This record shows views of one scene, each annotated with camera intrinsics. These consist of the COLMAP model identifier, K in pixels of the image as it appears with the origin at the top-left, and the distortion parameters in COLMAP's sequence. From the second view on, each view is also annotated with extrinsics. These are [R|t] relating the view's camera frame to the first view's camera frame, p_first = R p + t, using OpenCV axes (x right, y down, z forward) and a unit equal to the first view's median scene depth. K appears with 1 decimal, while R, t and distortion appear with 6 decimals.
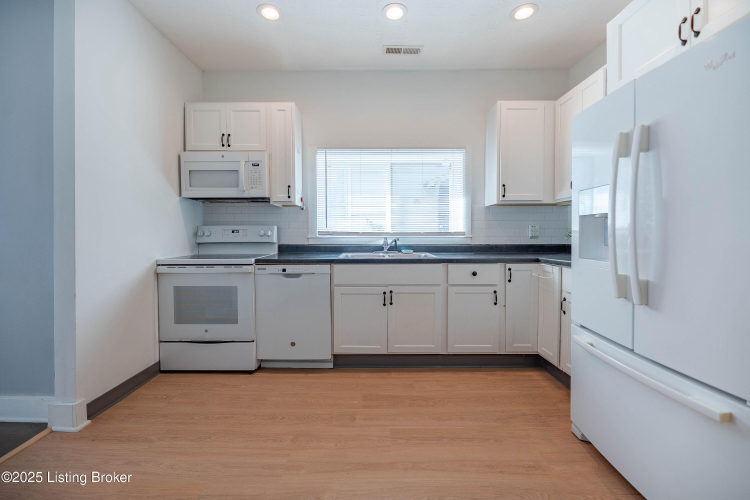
lens RADIAL K [[305.1, 0, 366.6], [0, 305.1, 240.9], [0, 0, 1]] dist [0.002008, -0.001421]
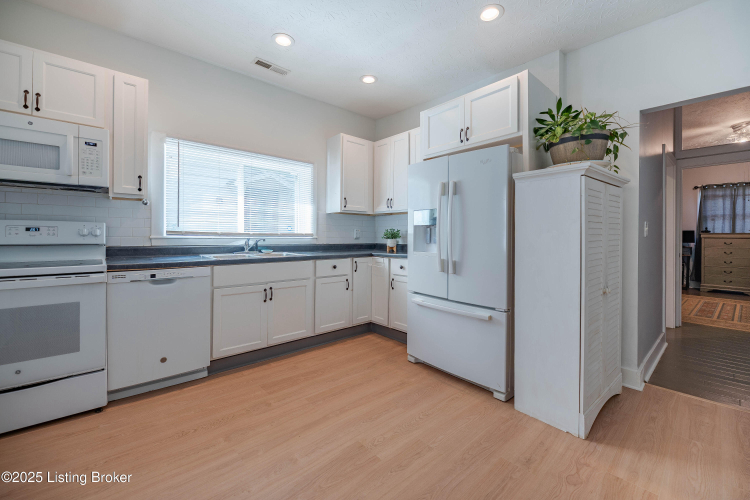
lens RADIAL K [[305.1, 0, 367.8], [0, 305.1, 237.9], [0, 0, 1]] dist [0.002008, -0.001421]
pose [[0.753393, 0.003090, 0.657564, -0.374246], [0.004987, 0.999933, -0.010413, 0.000531], [-0.657552, 0.011124, 0.753327, -0.048083]]
